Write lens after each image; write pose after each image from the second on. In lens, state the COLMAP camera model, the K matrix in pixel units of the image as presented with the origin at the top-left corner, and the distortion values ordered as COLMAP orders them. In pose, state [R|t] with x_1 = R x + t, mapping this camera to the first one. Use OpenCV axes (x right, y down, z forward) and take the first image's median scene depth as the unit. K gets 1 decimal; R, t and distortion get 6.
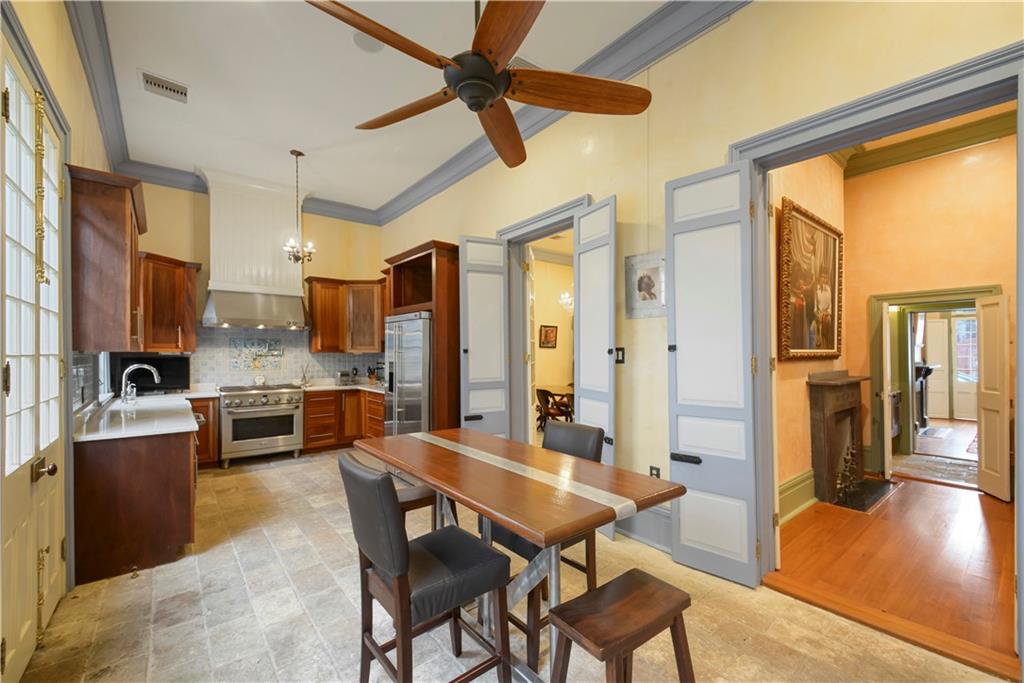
lens RADIAL K [[415.4, 0, 511.4], [0, 415.4, 348.5], [0, 0, 1]] dist [0.000123, -0.000123]
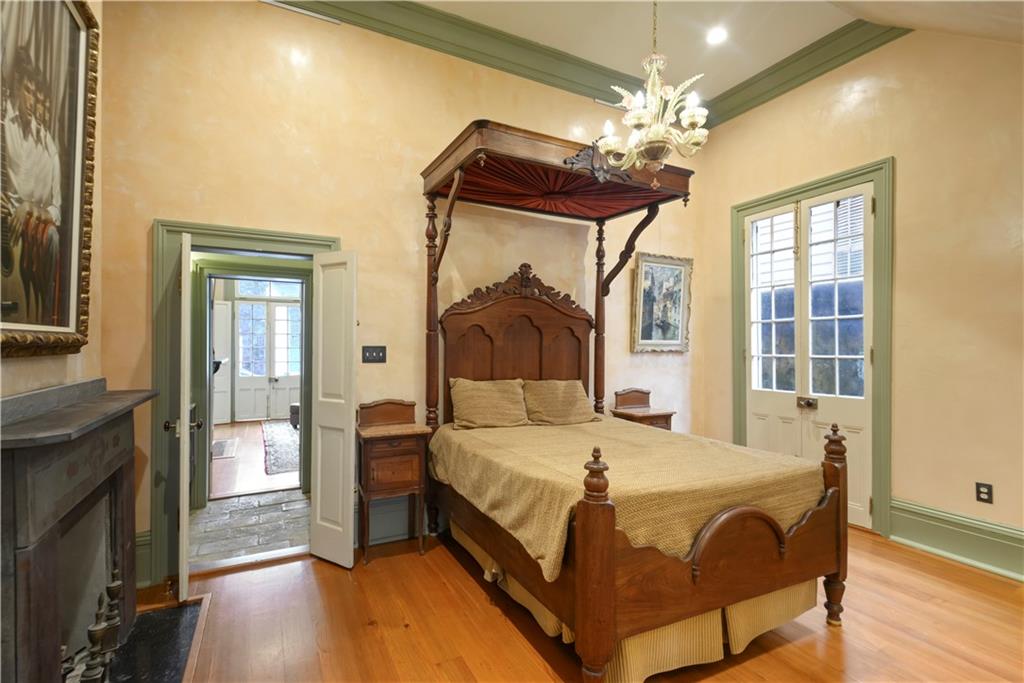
lens RADIAL K [[478.3, 0, 512.0], [0, 478.3, 341.5], [0, 0, 1]] dist [0.002240, 0.000206]
pose [[0.185948, 0.009612, 0.982513, 0.435015], [-0.014348, 0.999872, -0.007066, 0.013605], [-0.982455, -0.012783, 0.186062, 0.536649]]
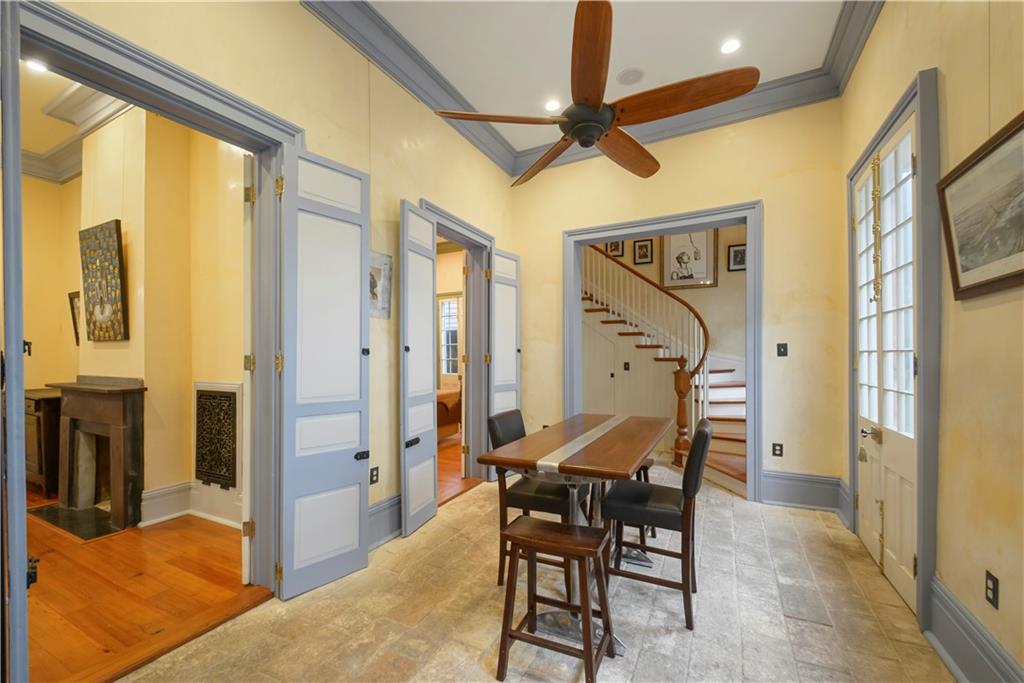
lens RADIAL K [[415.4, 0, 511.4], [0, 415.4, 348.5], [0, 0, 1]] dist [0.000123, -0.000123]
pose [[-0.417901, 0.014214, 0.908382, -0.486538], [-0.006146, 0.999810, -0.018472, 0.010886], [-0.908472, -0.013302, -0.417734, 0.773401]]
